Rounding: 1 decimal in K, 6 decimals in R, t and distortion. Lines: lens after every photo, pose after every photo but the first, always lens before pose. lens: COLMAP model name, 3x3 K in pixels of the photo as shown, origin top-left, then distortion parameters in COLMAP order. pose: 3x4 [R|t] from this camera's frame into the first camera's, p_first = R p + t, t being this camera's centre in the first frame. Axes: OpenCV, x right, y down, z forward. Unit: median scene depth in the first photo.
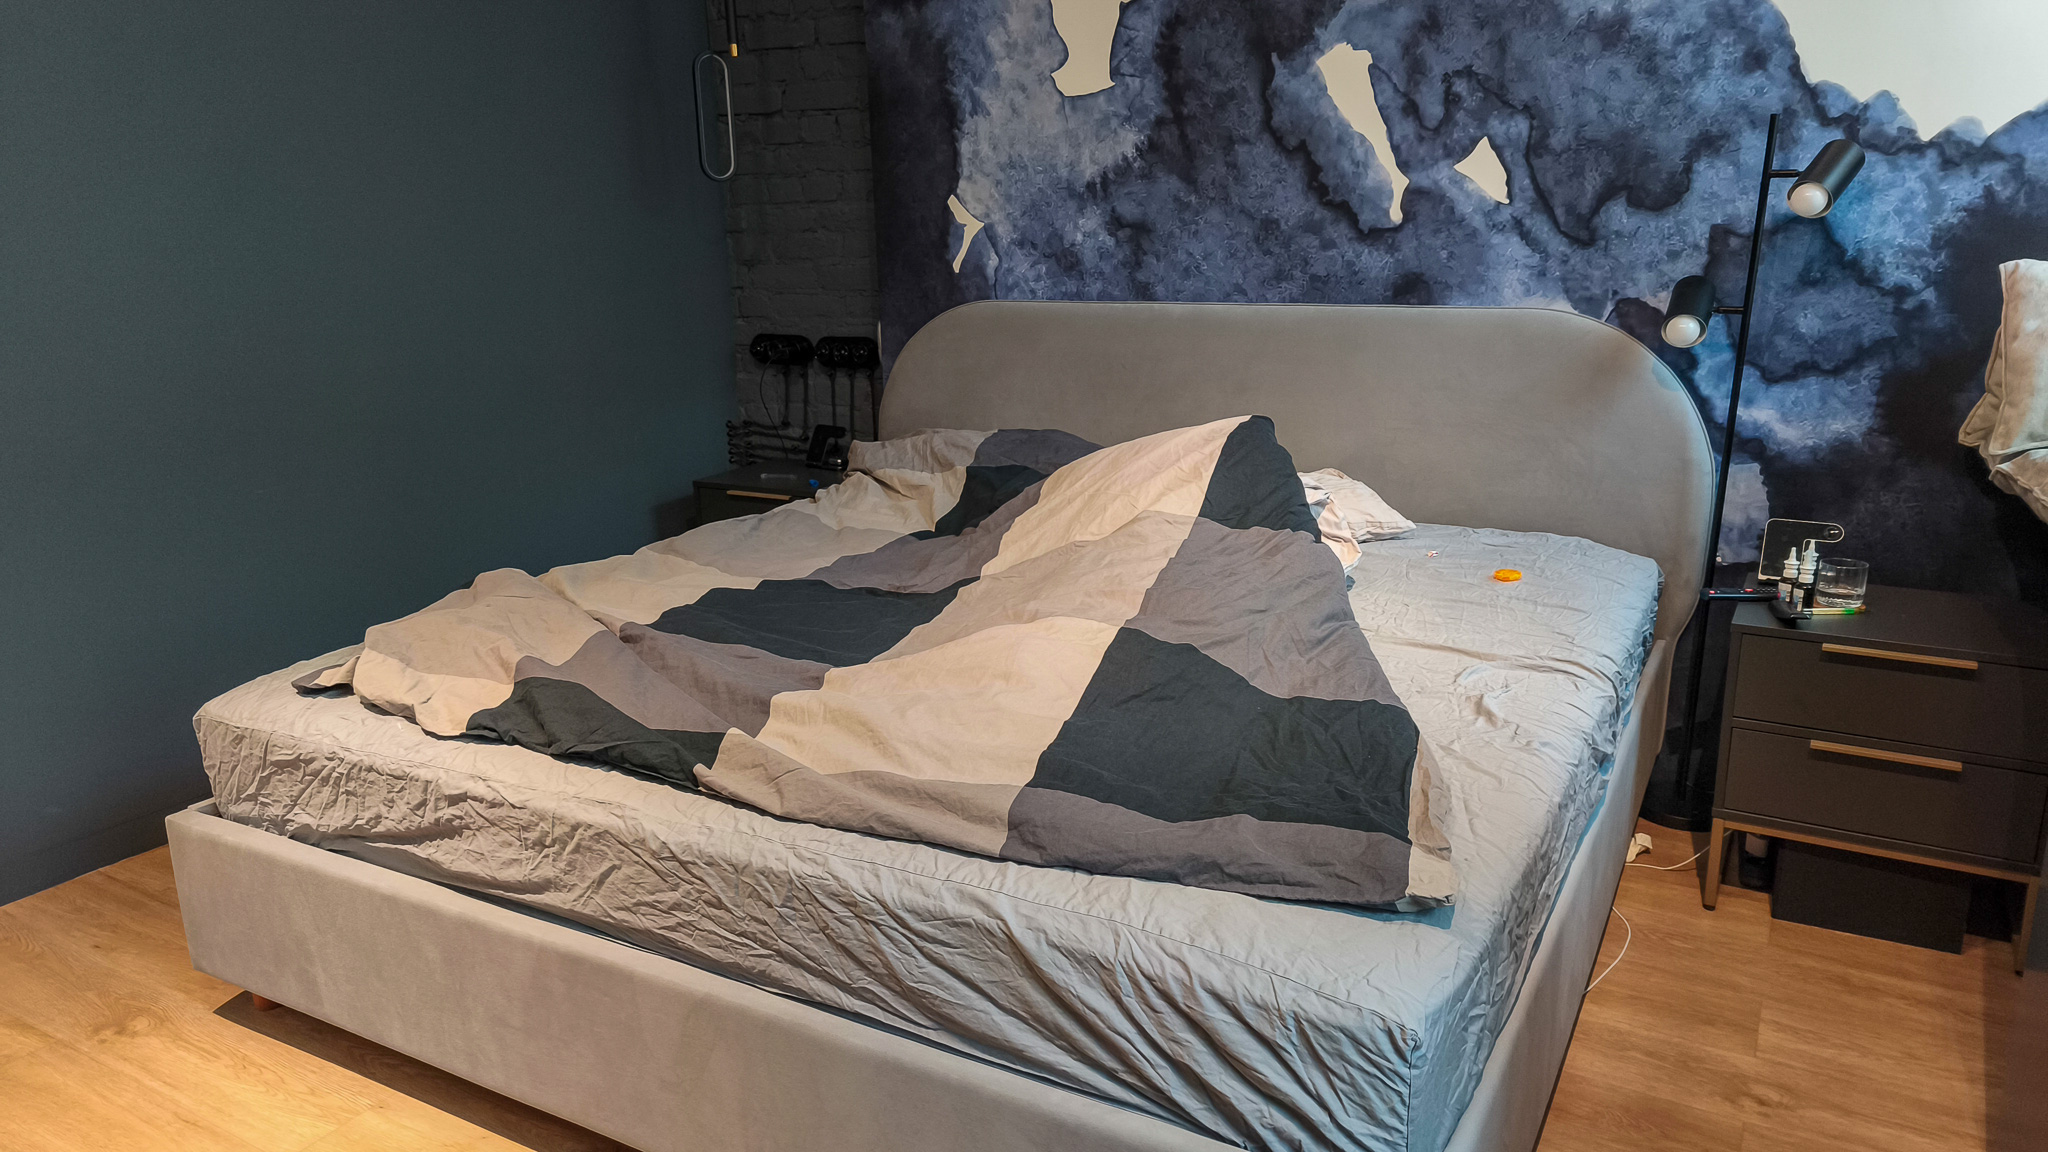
lens RADIAL K [[1397.6, 0, 1031.5], [0, 1397.6, 558.1], [0, 0, 1]] dist [0.066307, -0.036759]
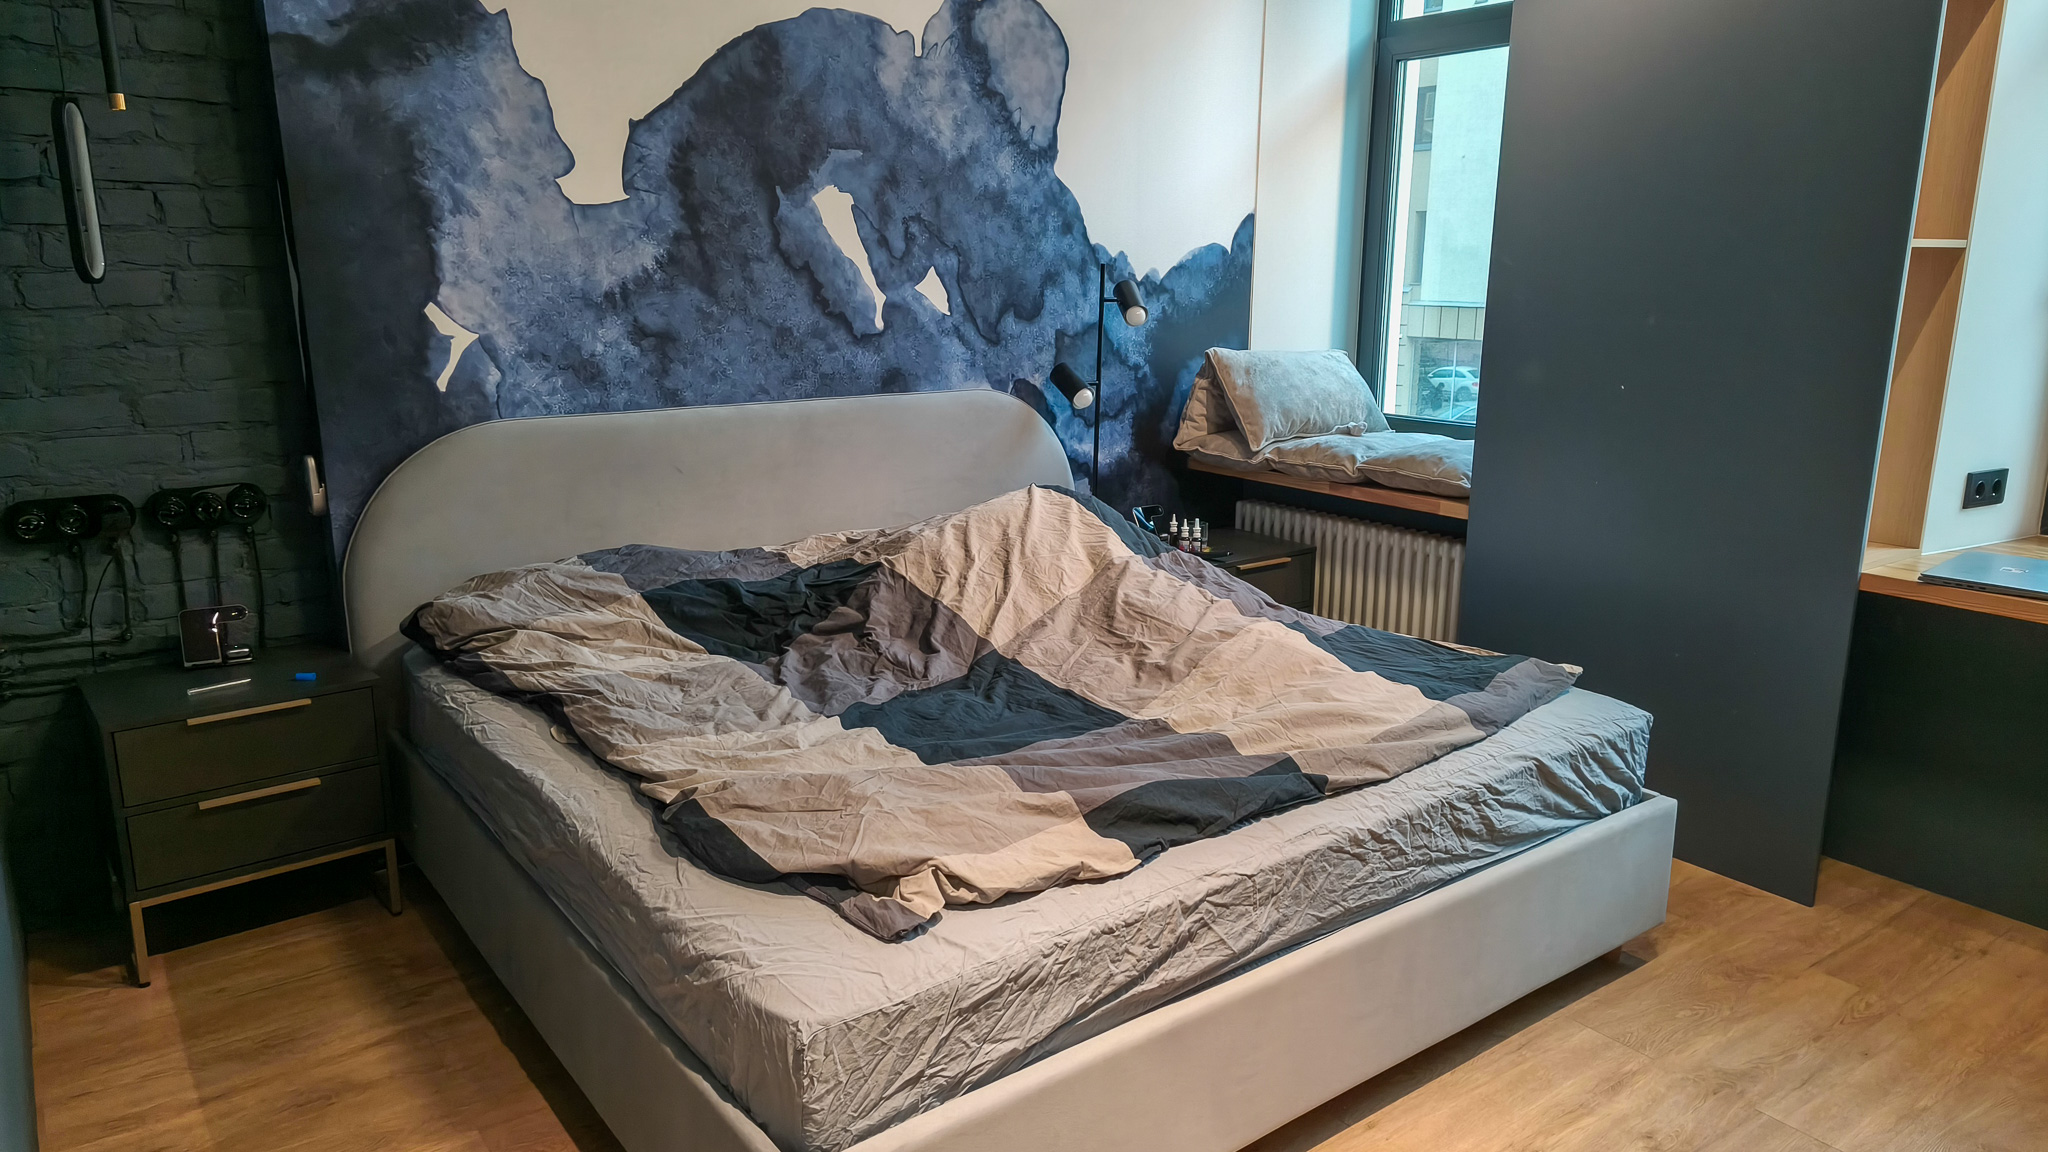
lens RADIAL K [[1397.6, 0, 1036.3], [0, 1397.6, 562.6], [0, 0, 1]] dist [0.066307, -0.036759]
pose [[0.371902, -0.180163, 0.910621, -0.845706], [0.209879, 0.971902, 0.106572, -0.136494], [-0.904235, 0.151486, 0.399264, 0.394809]]
